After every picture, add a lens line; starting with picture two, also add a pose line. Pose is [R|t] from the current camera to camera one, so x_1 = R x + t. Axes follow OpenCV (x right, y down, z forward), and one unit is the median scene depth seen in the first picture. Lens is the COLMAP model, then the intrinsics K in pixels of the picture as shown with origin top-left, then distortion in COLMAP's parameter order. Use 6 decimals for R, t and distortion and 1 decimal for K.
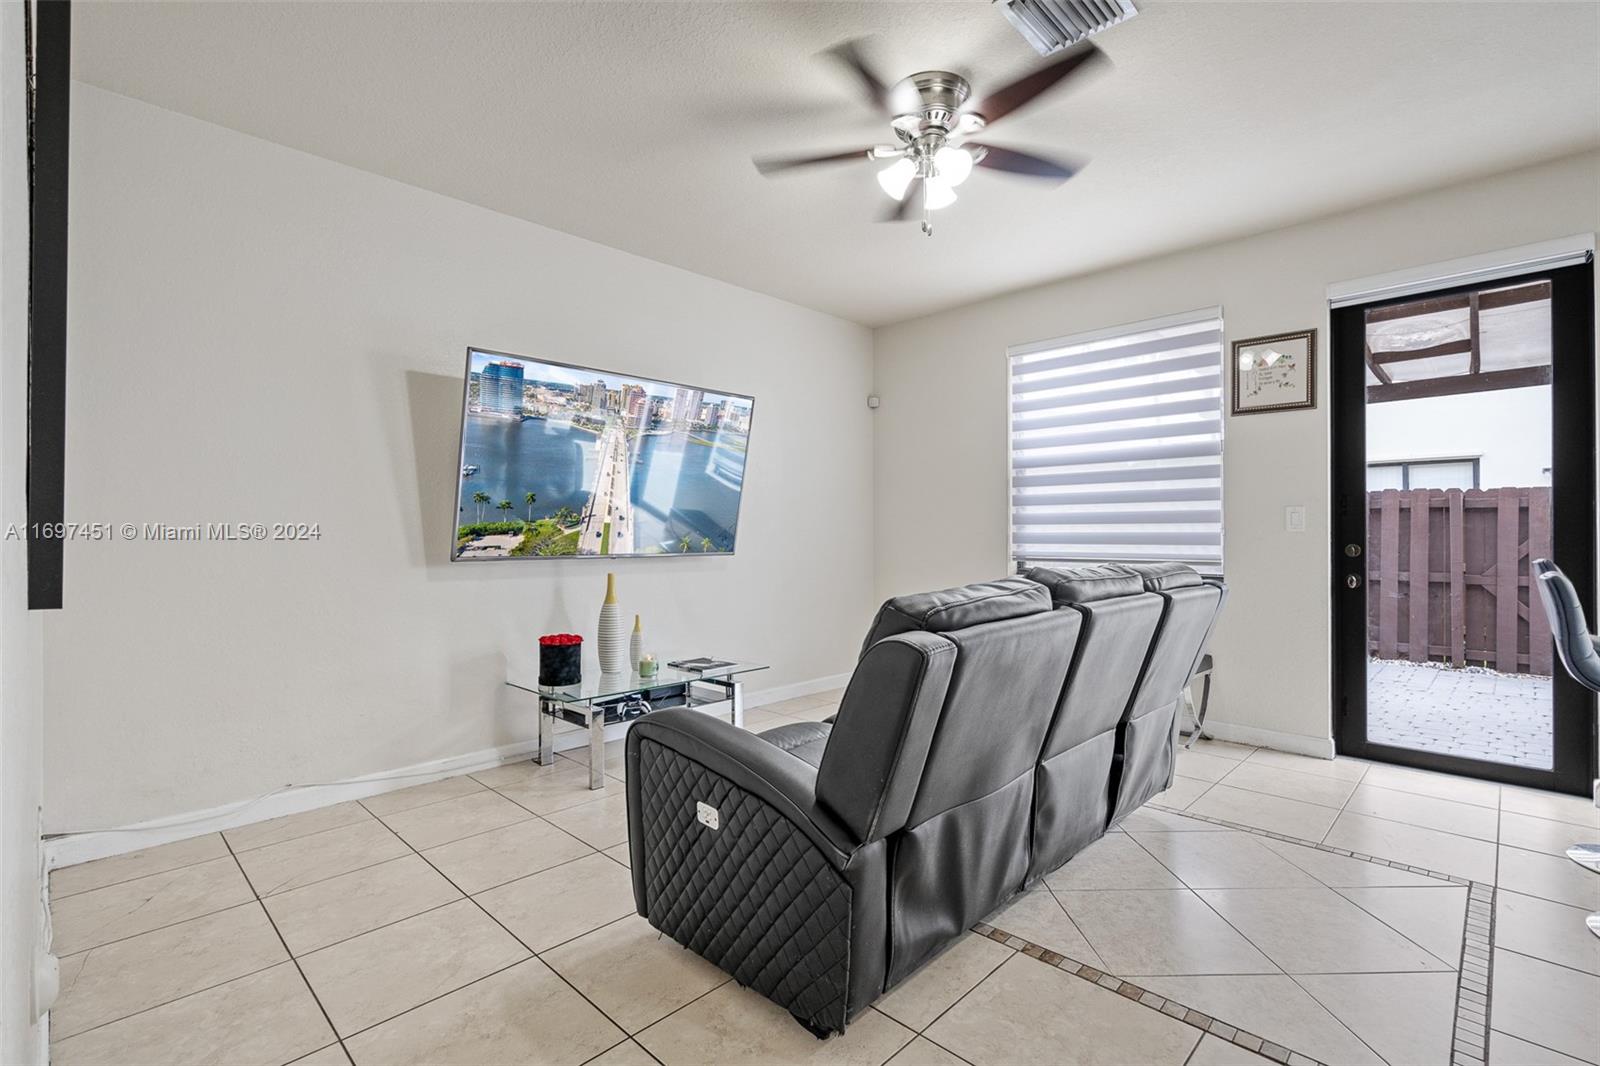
lens RADIAL K [[726.6, 0, 796.2], [0, 726.6, 534.4], [0, 0, 1]] dist [-0.000366, 0.000338]
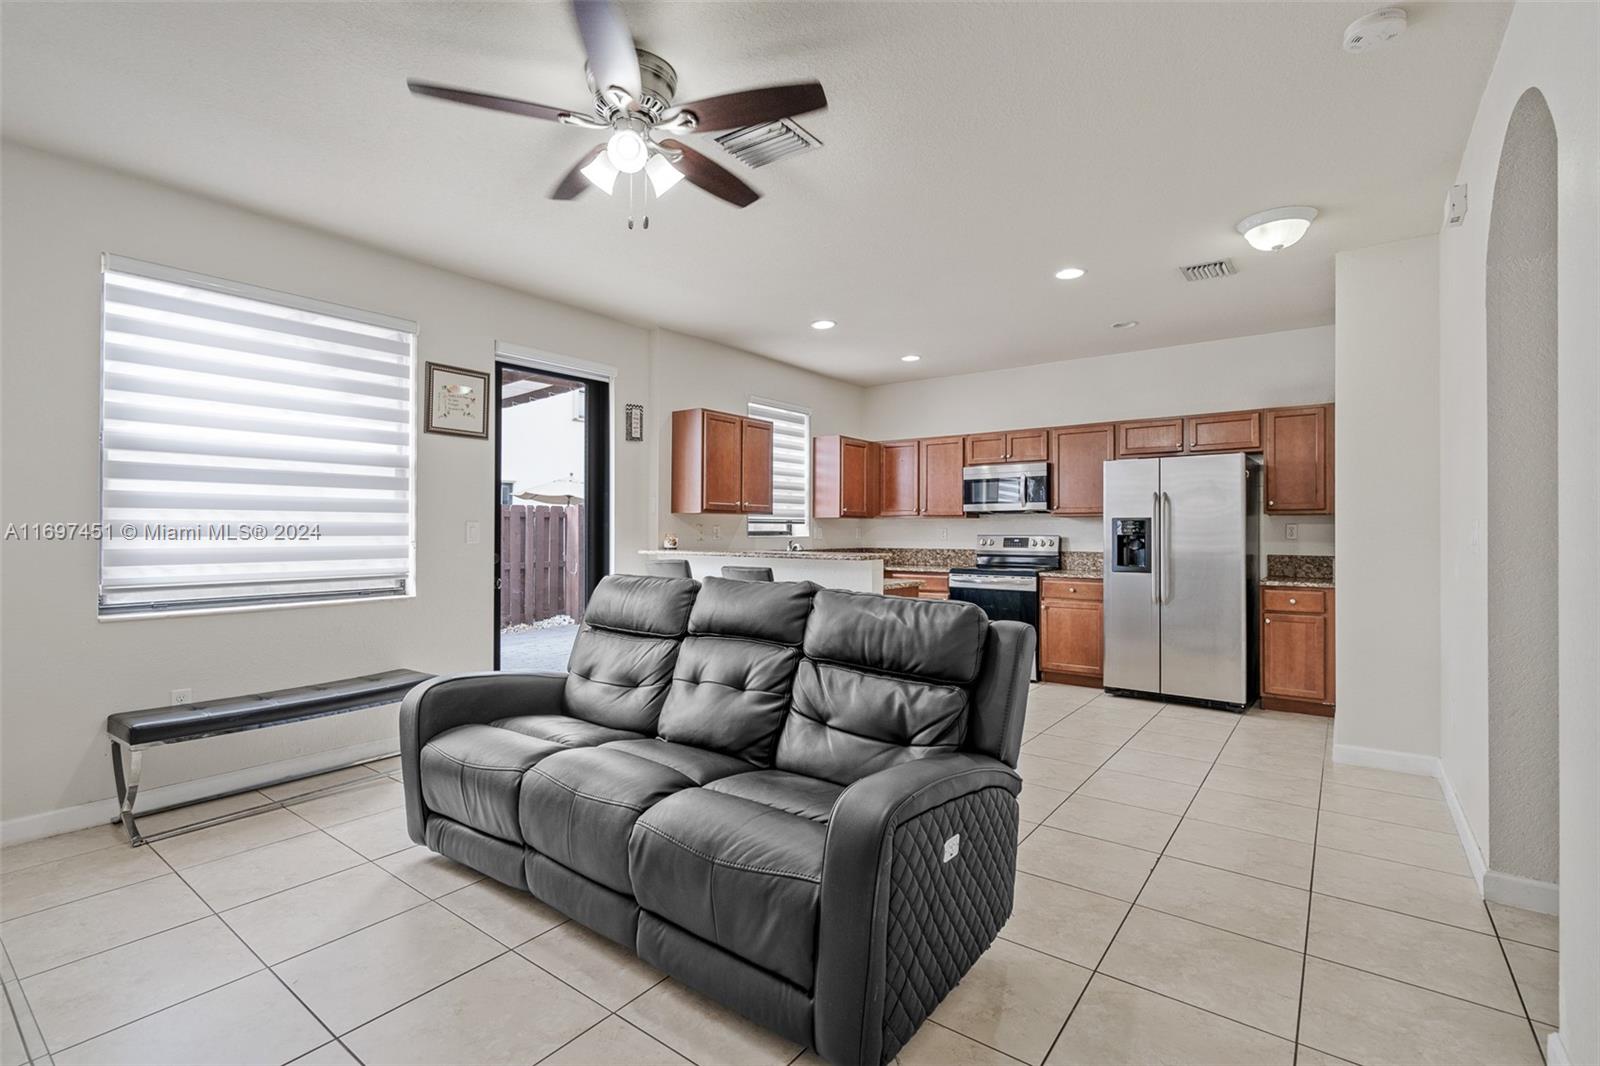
lens RADIAL K [[727.7, 0, 798.3], [0, 727.7, 523.5], [0, 0, 1]] dist [-0.000498, 0.000194]
pose [[-0.129027, 0.011109, 0.991579, -0.519745], [0.000036, 0.999937, -0.011198, -0.023265], [-0.991641, -0.001409, -0.129019, 0.639086]]
